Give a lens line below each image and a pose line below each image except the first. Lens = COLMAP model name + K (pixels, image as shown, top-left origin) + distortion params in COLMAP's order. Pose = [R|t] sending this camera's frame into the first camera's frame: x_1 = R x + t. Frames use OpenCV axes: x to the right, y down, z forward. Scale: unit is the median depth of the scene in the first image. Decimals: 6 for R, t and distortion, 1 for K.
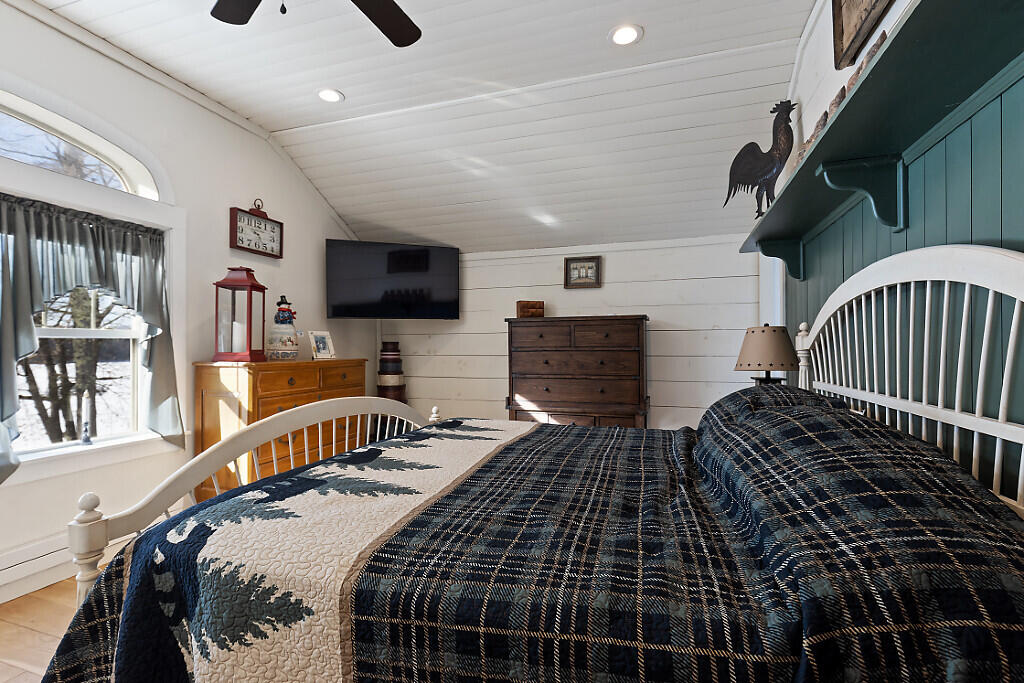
lens RADIAL K [[470.8, 0, 496.9], [0, 470.8, 348.6], [0, 0, 1]] dist [0.000971, -0.000411]
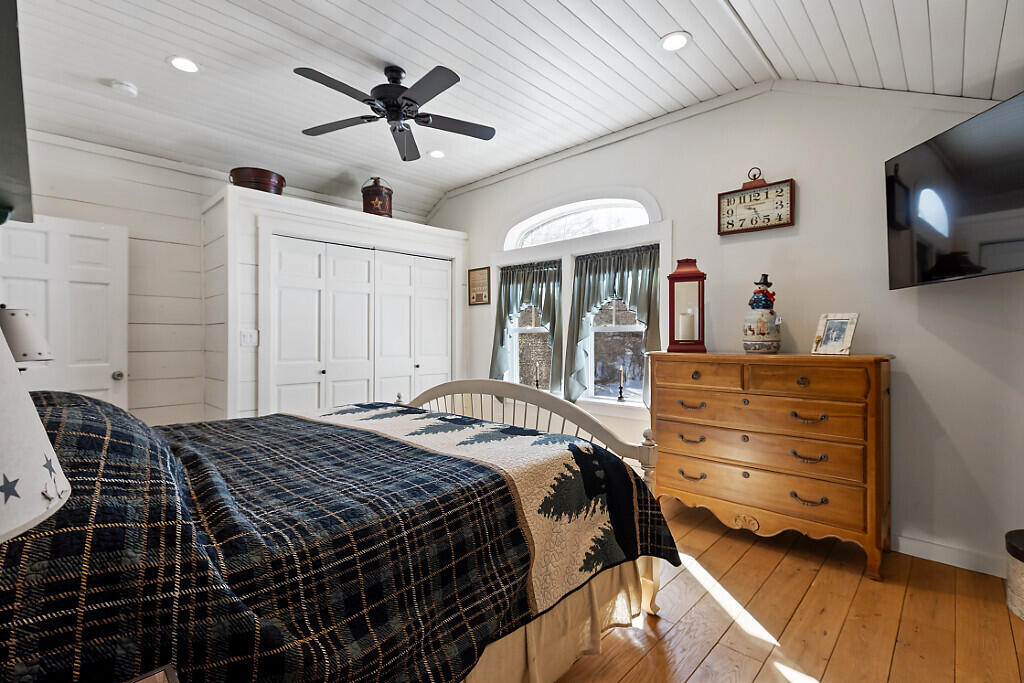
lens RADIAL K [[470.8, 0, 509.1], [0, 470.8, 333.5], [0, 0, 1]] dist [0.000971, -0.000411]
pose [[-0.421128, -0.006783, -0.906976, 0.521334], [0.001820, 0.999964, -0.008324, -0.004016], [0.906999, -0.005156, -0.421100, 1.042482]]
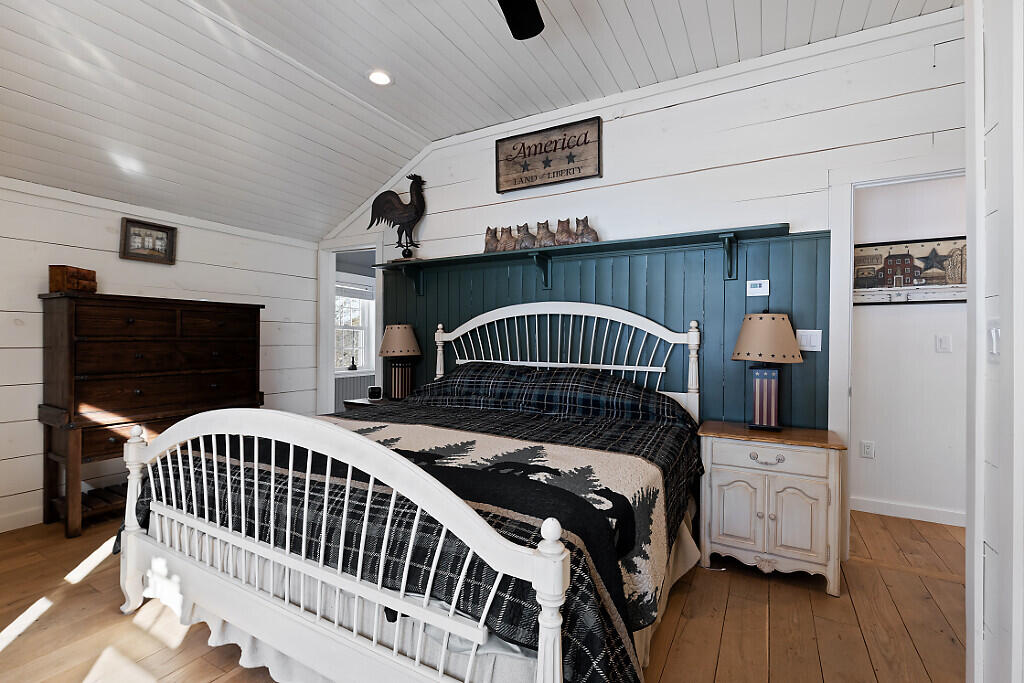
lens RADIAL K [[470.8, 0, 494.3], [0, 470.8, 342.3], [0, 0, 1]] dist [0.000971, -0.000411]
pose [[0.208962, -0.004218, 0.977915, -0.663398], [-0.007311, 0.999956, 0.005876, -0.001846], [-0.977897, -0.008377, 0.208922, 0.364319]]
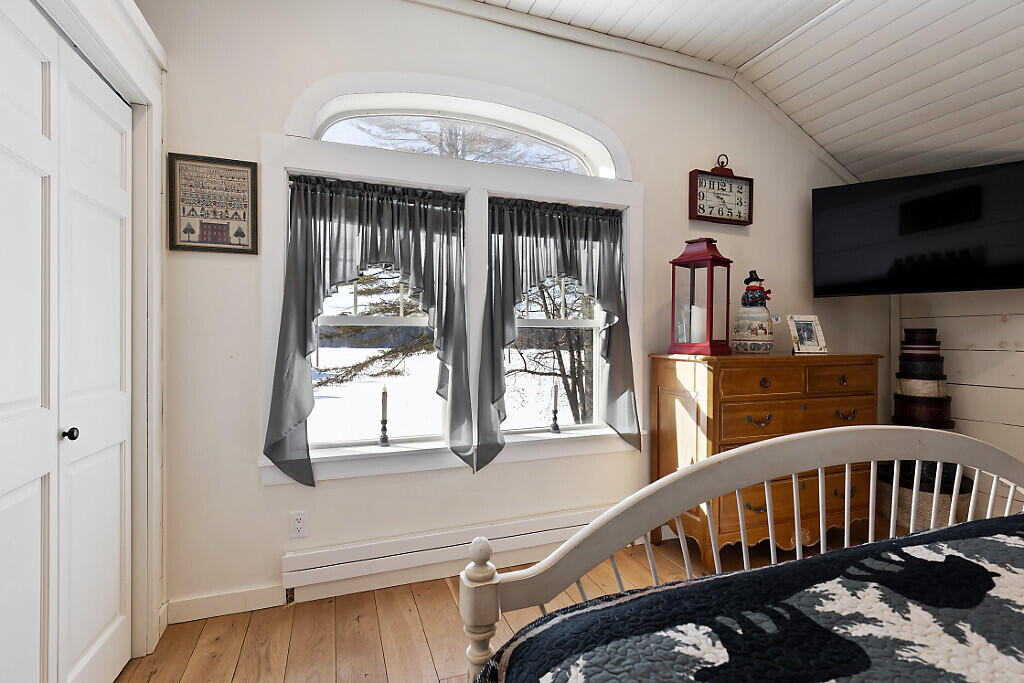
lens RADIAL K [[470.8, 0, 515.8], [0, 470.8, 339.2], [0, 0, 1]] dist [0.000971, -0.000411]
pose [[0.630616, 0.002026, -0.776092, -0.108464], [-0.002353, 0.999997, 0.000699, 0.001537], [0.776091, 0.001386, 0.630619, 0.229873]]
